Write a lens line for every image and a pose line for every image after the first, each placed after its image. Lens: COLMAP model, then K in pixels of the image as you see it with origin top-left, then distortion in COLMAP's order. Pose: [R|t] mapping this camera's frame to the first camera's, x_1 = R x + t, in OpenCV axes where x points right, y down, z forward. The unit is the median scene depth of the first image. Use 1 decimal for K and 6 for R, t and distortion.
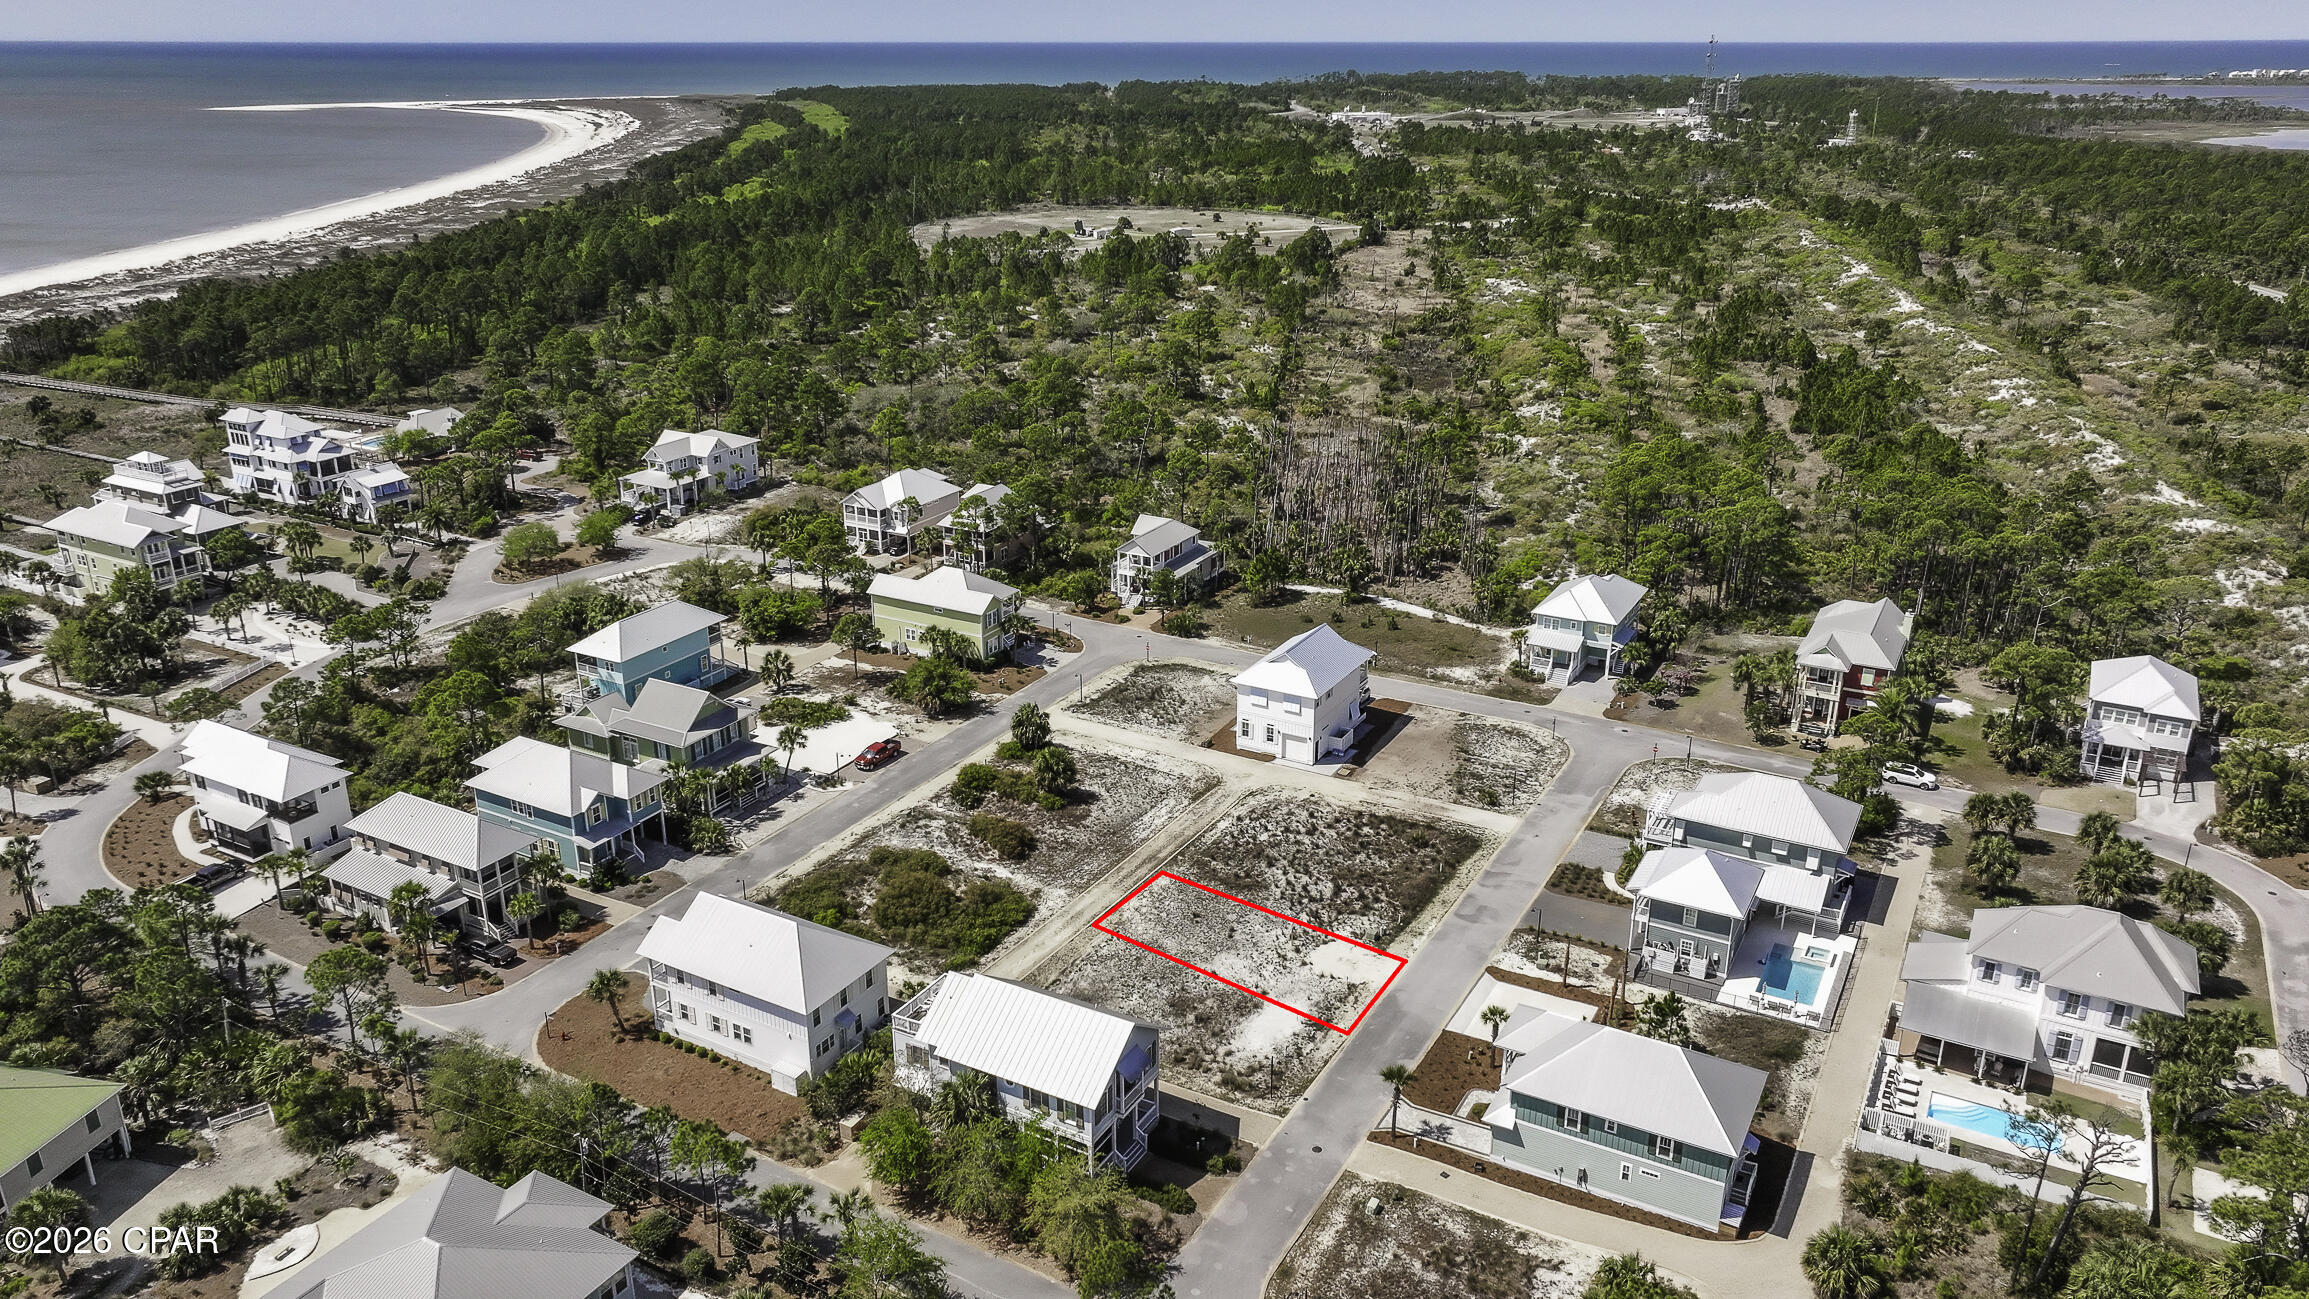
lens RADIAL K [[1629.8, 0, 1154.5], [0, 1629.8, 649.5], [0, 0, 1]] dist [0.005441, -0.005132]
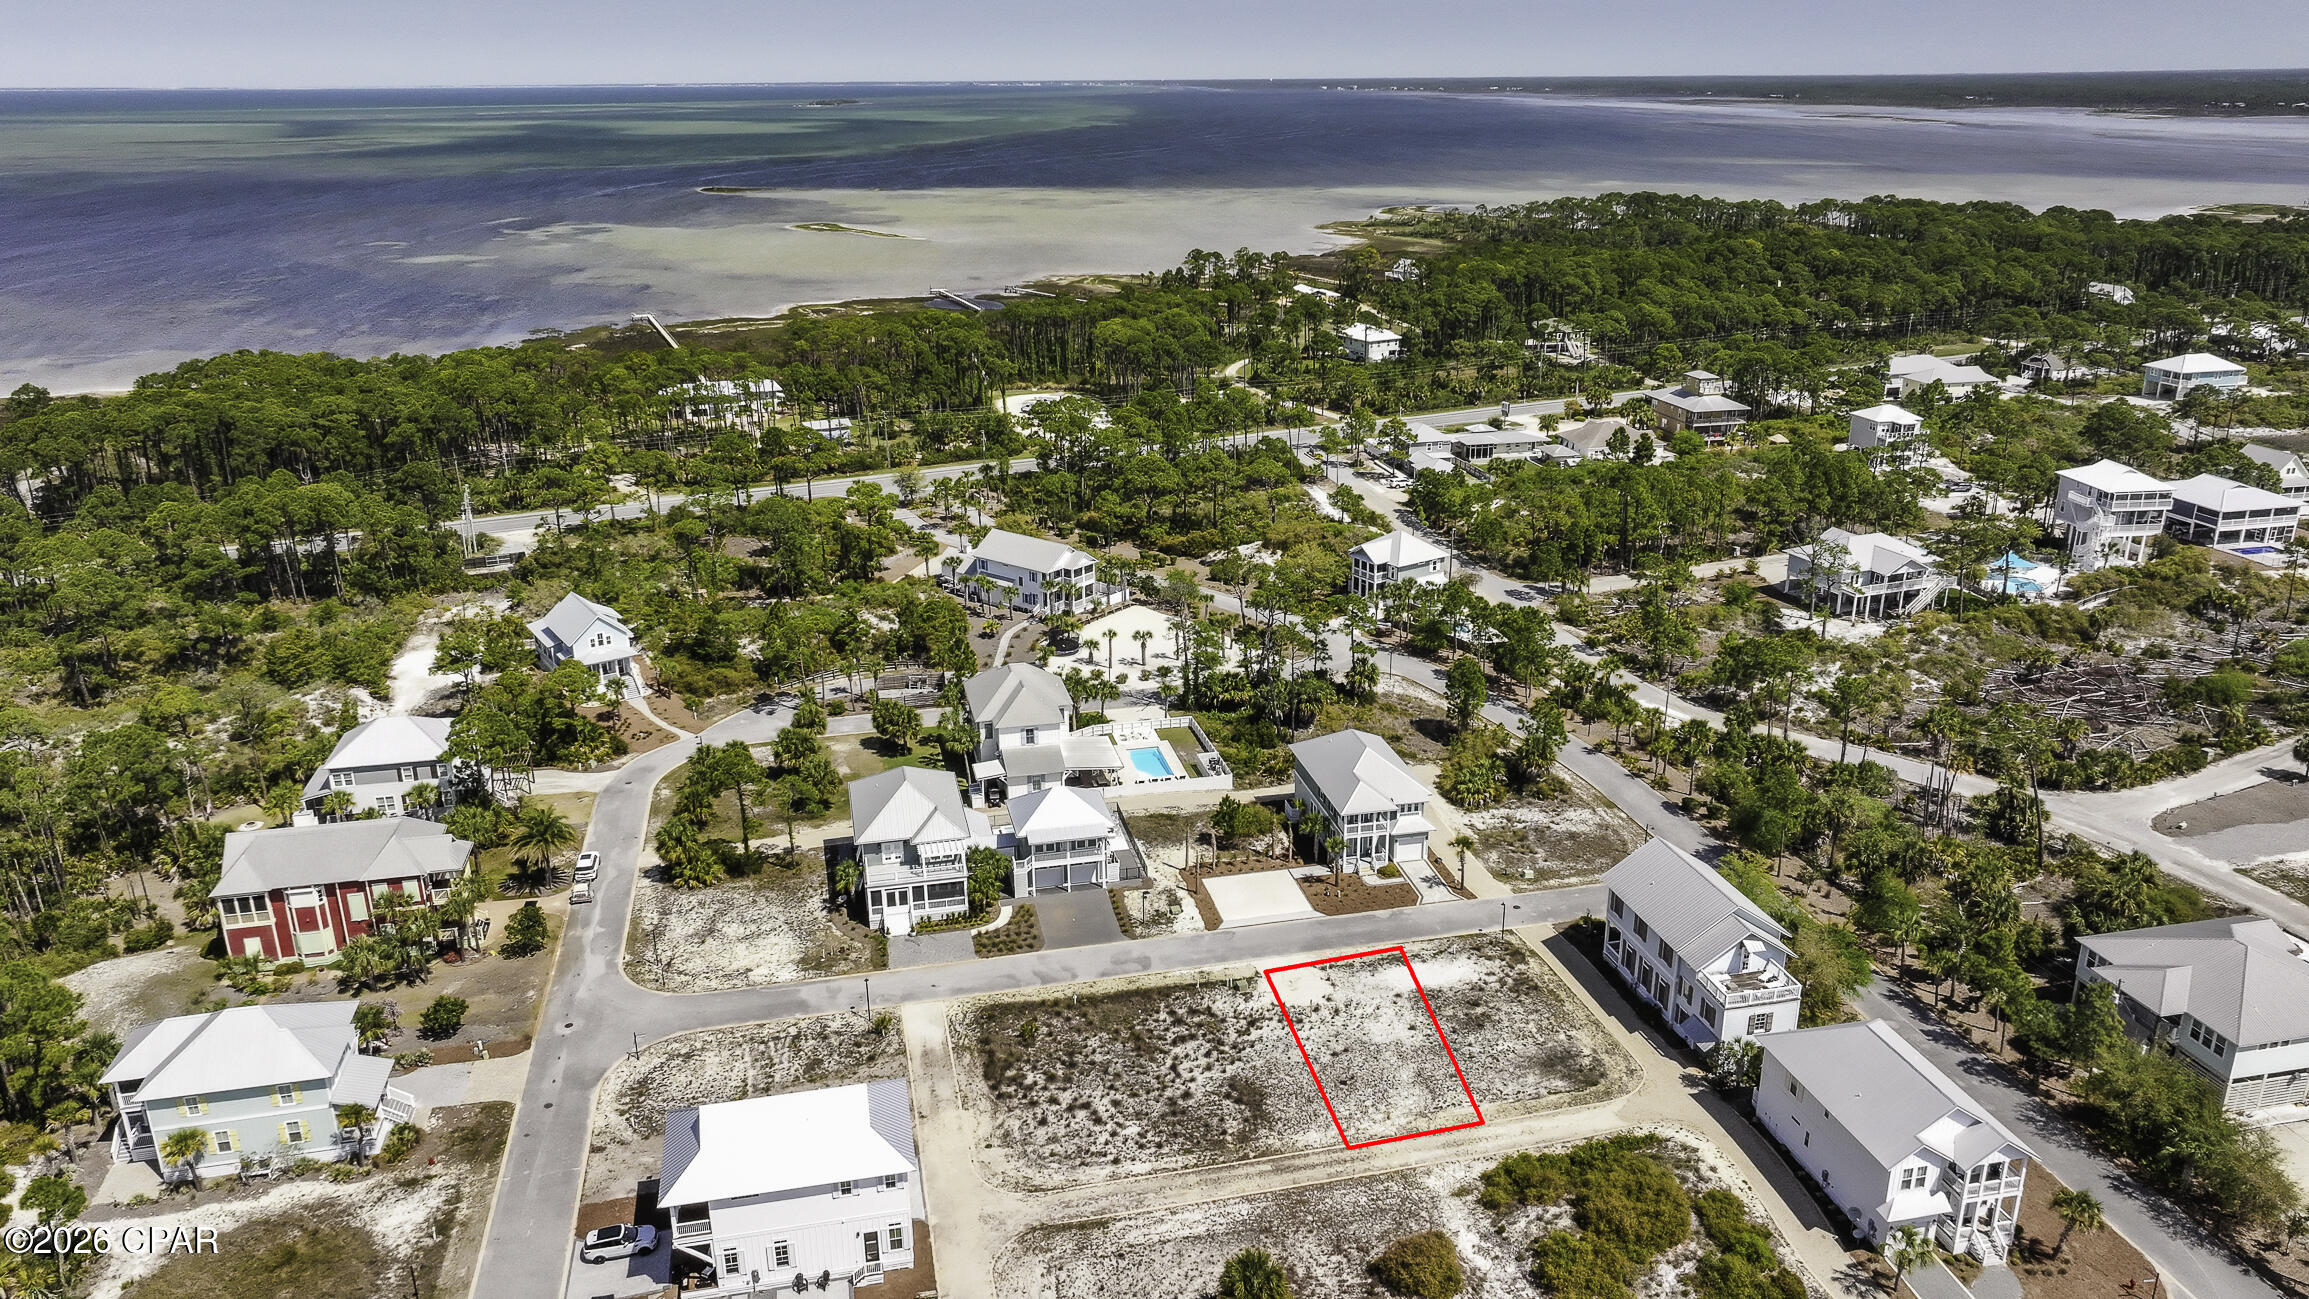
lens RADIAL K [[1619.0, 0, 1162.0], [0, 1619.0, 651.7], [0, 0, 1]] dist [0.004857, 0.007440]
pose [[-0.670397, -0.240211, 0.702045, -0.416864], [0.272134, 0.800621, 0.533806, -0.460674], [-0.690298, 0.548912, -0.471364, 1.217199]]
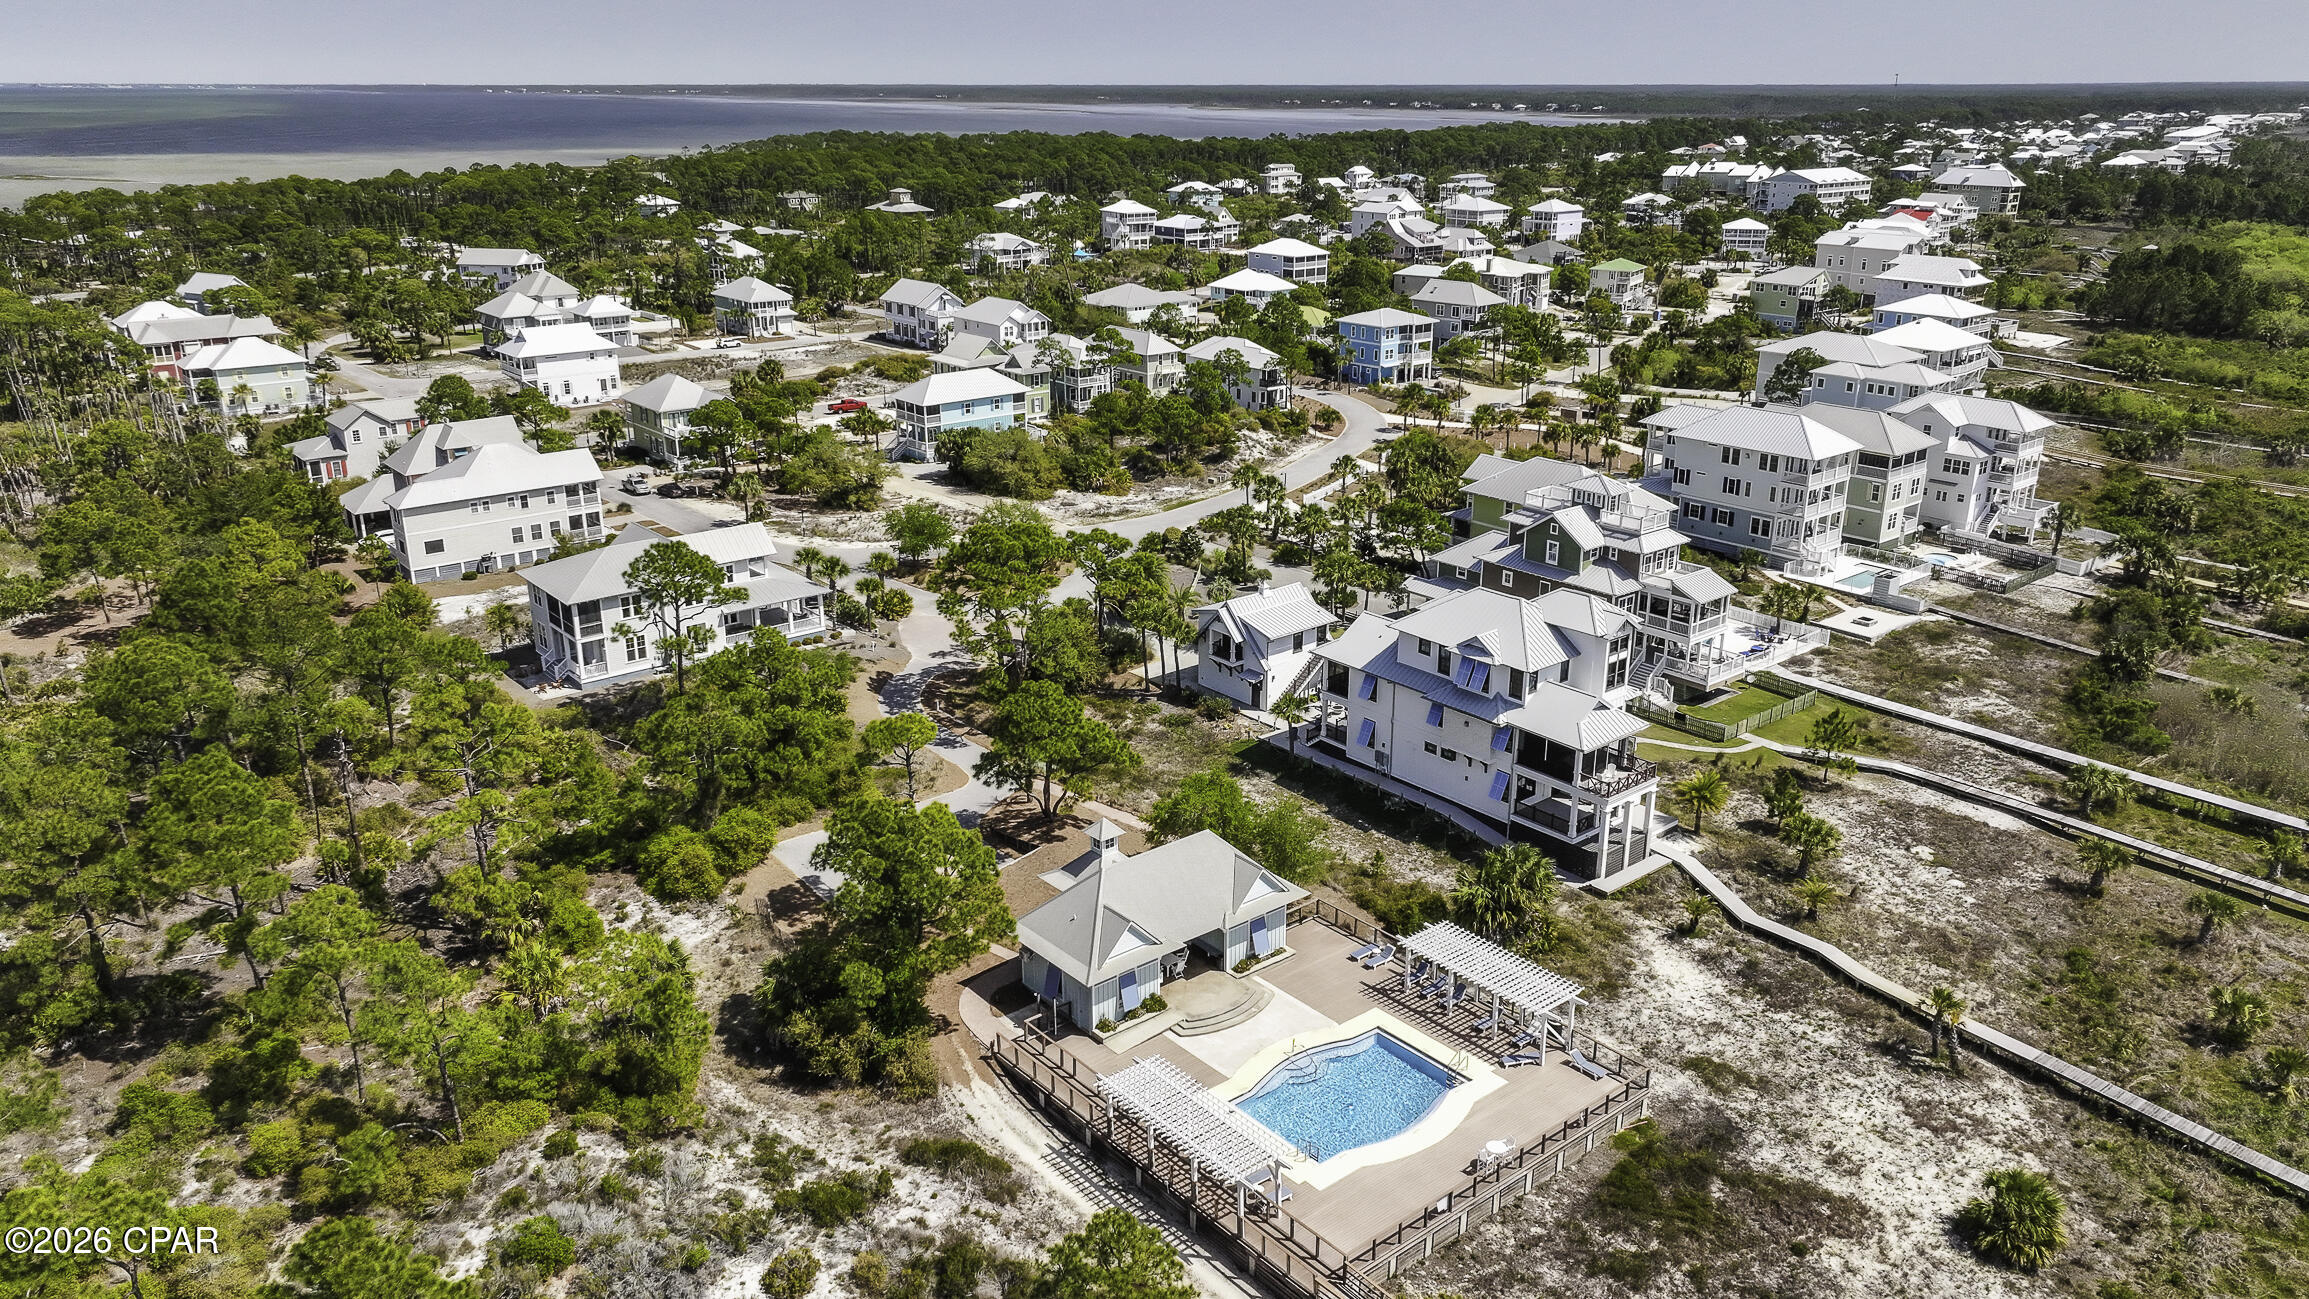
lens RADIAL K [[1629.8, 0, 1154.5], [0, 1629.8, 649.5], [0, 0, 1]] dist [0.005441, -0.005132]
pose [[-0.932357, -0.115247, 0.342678, -0.987963], [0.131365, 0.775061, 0.618081, -0.649444], [-0.336828, 0.621288, -0.707494, 2.199557]]
